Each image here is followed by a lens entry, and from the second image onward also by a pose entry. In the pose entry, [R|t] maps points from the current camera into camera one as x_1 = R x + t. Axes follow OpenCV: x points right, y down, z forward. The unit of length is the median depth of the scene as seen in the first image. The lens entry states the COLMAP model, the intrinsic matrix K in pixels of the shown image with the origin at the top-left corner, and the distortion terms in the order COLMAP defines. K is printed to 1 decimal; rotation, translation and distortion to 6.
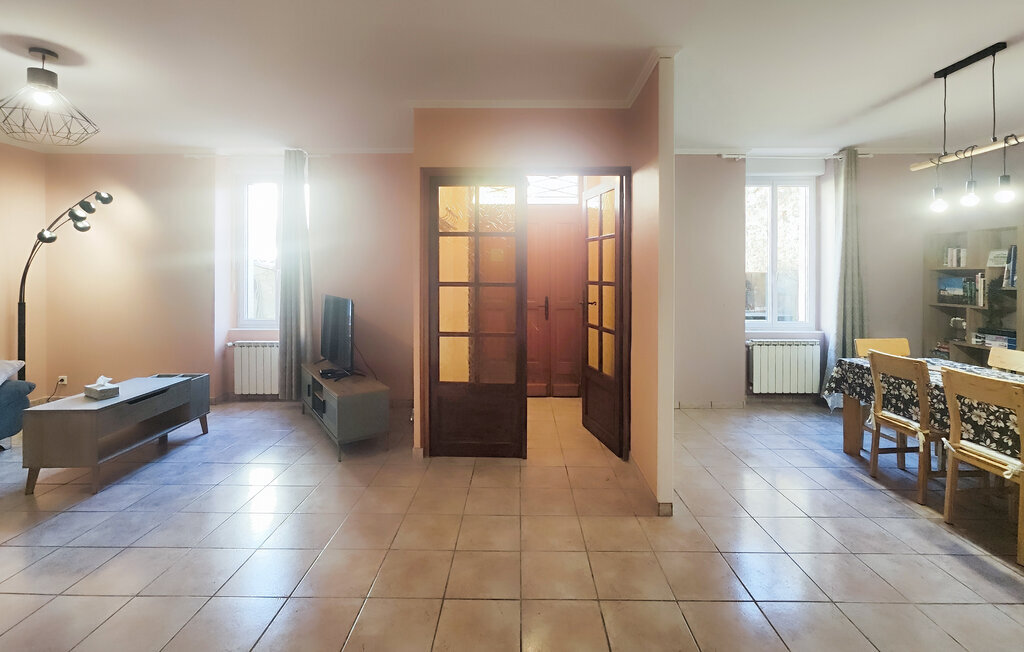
lens RADIAL K [[441.2, 0, 515.7], [0, 441.2, 276.8], [0, 0, 1]] dist [0.000556, 0.000732]
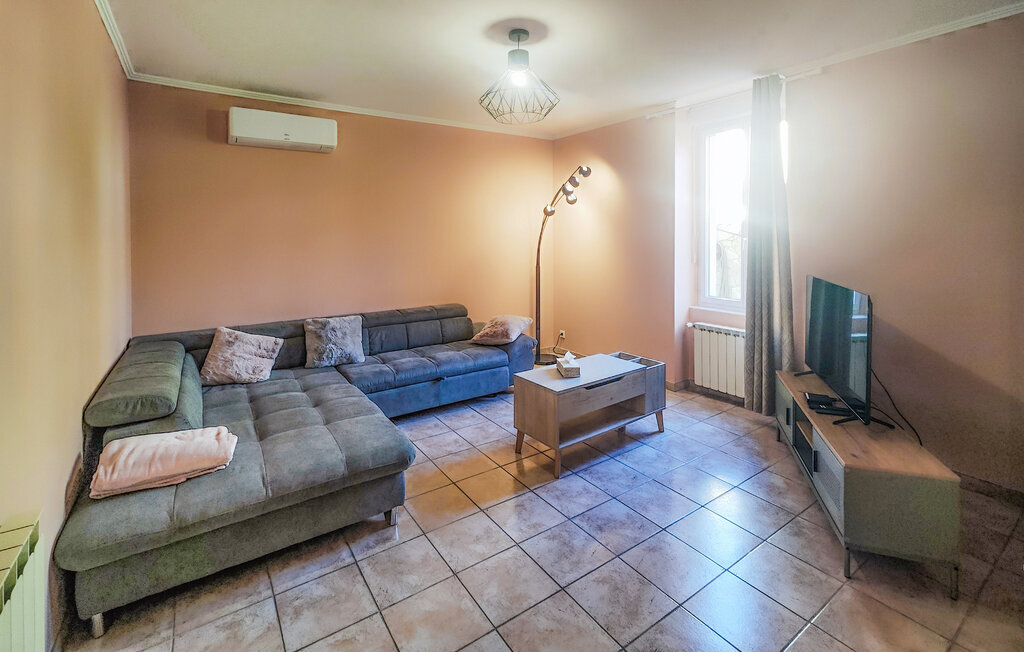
lens RADIAL K [[458.3, 0, 517.9], [0, 458.3, 235.1], [0, 0, 1]] dist [-0.001167, 0.000466]
pose [[0.577552, -0.001322, -0.816353, -0.121849], [-0.001668, 0.999995, -0.002799, -0.022464], [0.816352, 0.002978, 0.577547, 0.230564]]
